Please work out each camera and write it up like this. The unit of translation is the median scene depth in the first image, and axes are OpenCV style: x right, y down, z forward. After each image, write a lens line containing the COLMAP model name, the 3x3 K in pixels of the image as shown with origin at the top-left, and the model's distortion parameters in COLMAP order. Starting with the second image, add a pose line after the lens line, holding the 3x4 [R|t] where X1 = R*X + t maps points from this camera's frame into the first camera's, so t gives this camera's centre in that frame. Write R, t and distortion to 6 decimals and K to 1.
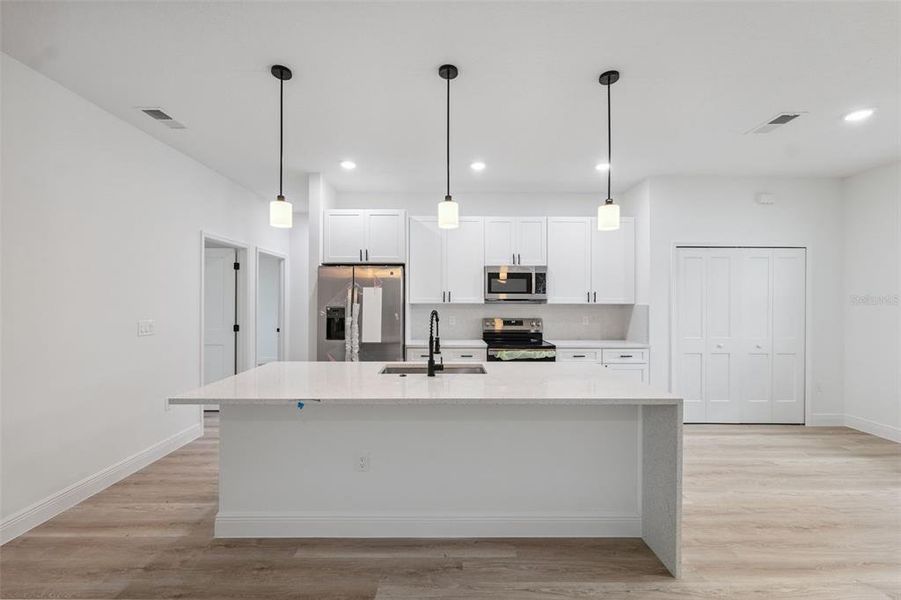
lens RADIAL K [[367.3, 0, 450.5], [0, 367.3, 300.0], [0, 0, 1]] dist [0.001321, 0.000127]
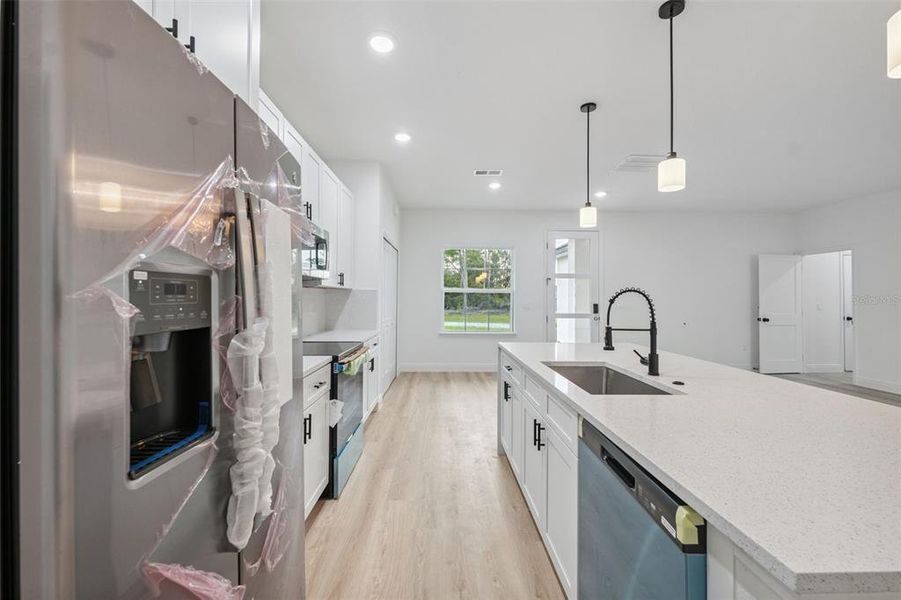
lens RADIAL K [[367.3, 0, 450.5], [0, 367.3, 300.0], [0, 0, 1]] dist [0.001321, 0.000127]
pose [[-0.017254, -0.009968, 0.999801, -0.488169], [-0.009451, 0.999907, 0.009806, 0.031027], [-0.999806, -0.009280, -0.017347, 0.864496]]
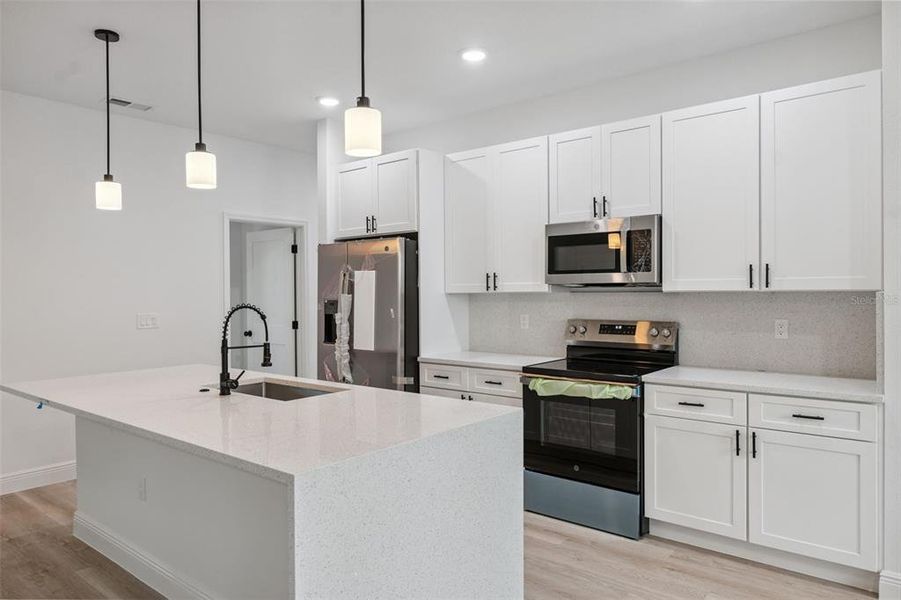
lens RADIAL K [[602.2, 0, 451.9], [0, 602.2, 298.0], [0, 0, 1]] dist [-0.000570, 0.001959]
pose [[0.767119, -0.002267, -0.641500, 0.635122], [0.014150, 0.999810, 0.013388, 0.004354], [0.641348, -0.019347, 0.767006, 0.232611]]
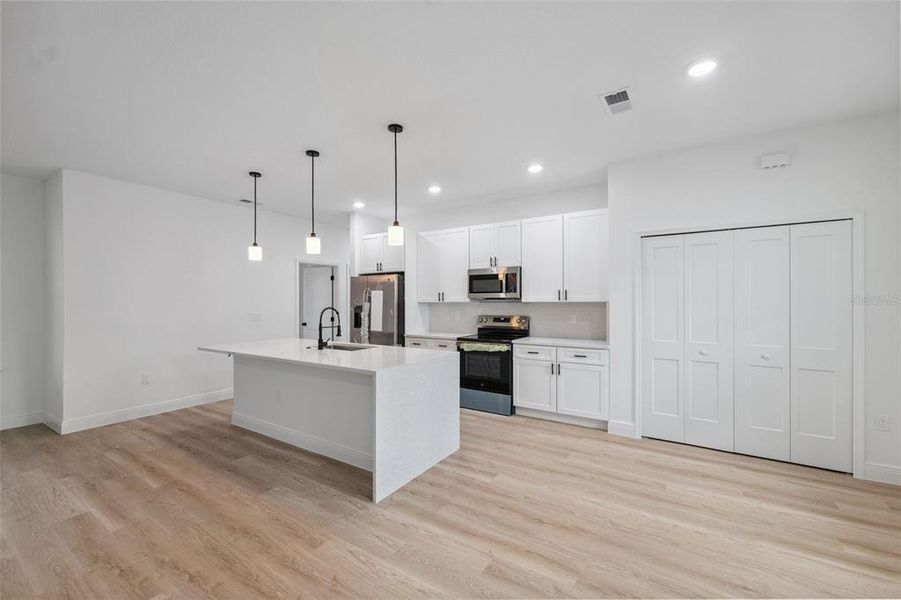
lens RADIAL K [[367.3, 0, 450.5], [0, 367.3, 300.0], [0, 0, 1]] dist [0.001321, 0.000127]
pose [[0.836437, -0.008200, -0.548002, 0.756207], [0.009305, 0.999956, -0.000760, 0.003685], [0.547985, -0.004463, 0.836477, 0.008581]]
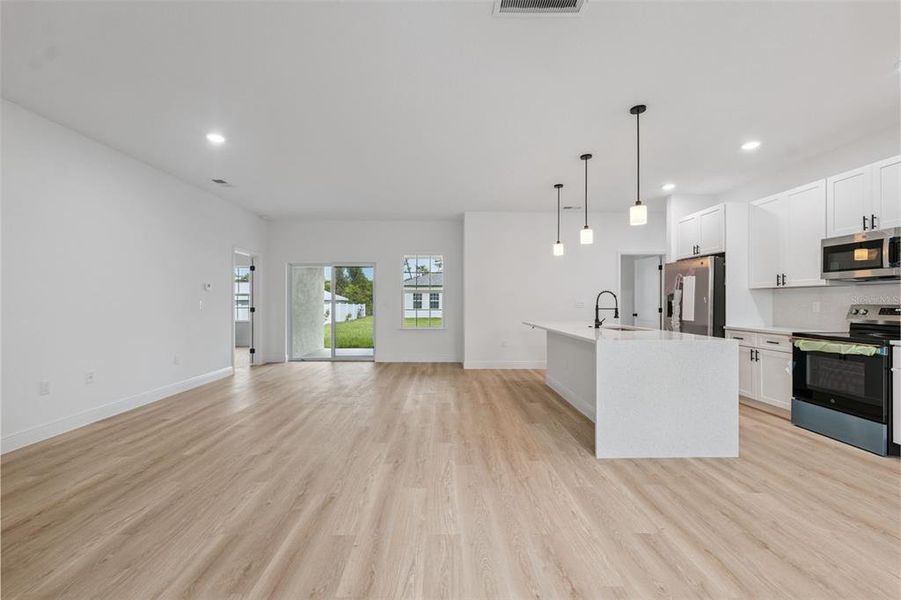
lens RADIAL K [[367.3, 0, 450.5], [0, 367.3, 300.0], [0, 0, 1]] dist [0.001321, 0.000127]
pose [[0.012059, -0.006503, -0.999906, 1.010166], [0.003436, 0.999973, -0.006462, 0.050324], [0.999921, -0.003358, 0.012081, 0.176916]]
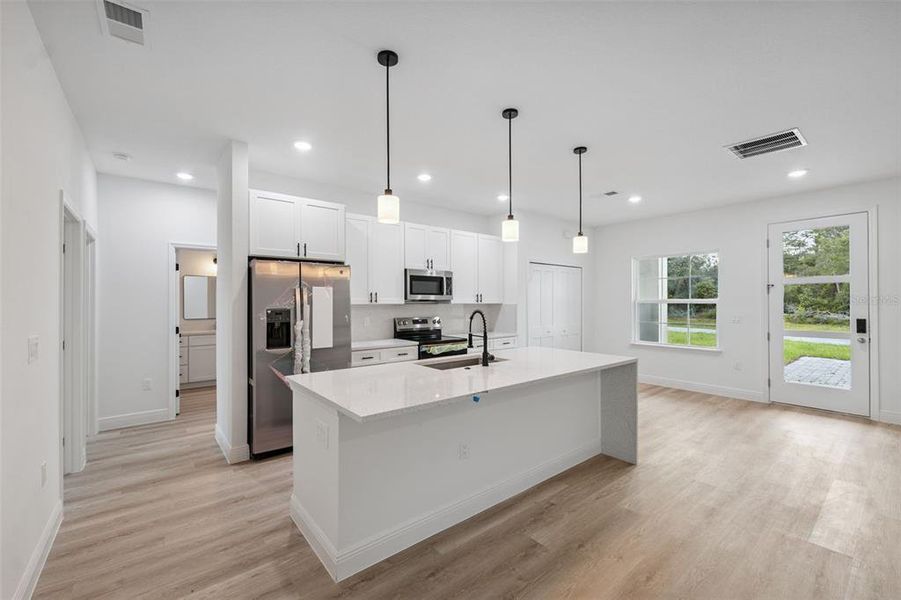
lens RADIAL K [[367.3, 0, 450.5], [0, 367.3, 300.0], [0, 0, 1]] dist [0.001321, 0.000127]
pose [[0.784791, -0.000816, 0.619760, -0.520801], [0.002295, 0.999996, -0.001589, 0.000089], [-0.619756, 0.002669, 0.784790, 0.094991]]
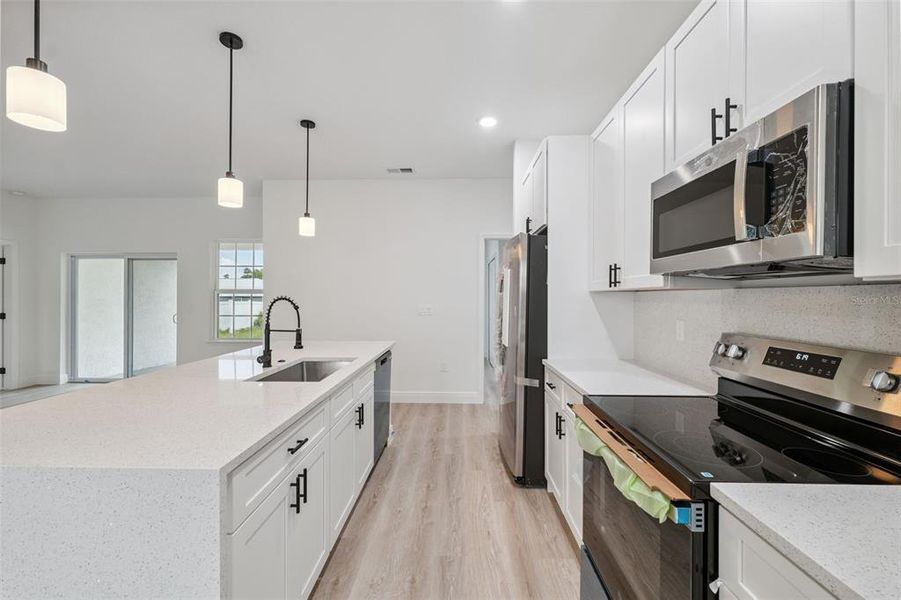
lens RADIAL K [[367.1, 0, 451.9], [0, 367.1, 295.6], [0, 0, 1]] dist [0.000101, 0.000033]
pose [[-0.031973, -0.006383, -0.999468, 0.515223], [0.002063, 0.999977, -0.006452, 0.021531], [0.999487, -0.002268, -0.031959, 0.904531]]
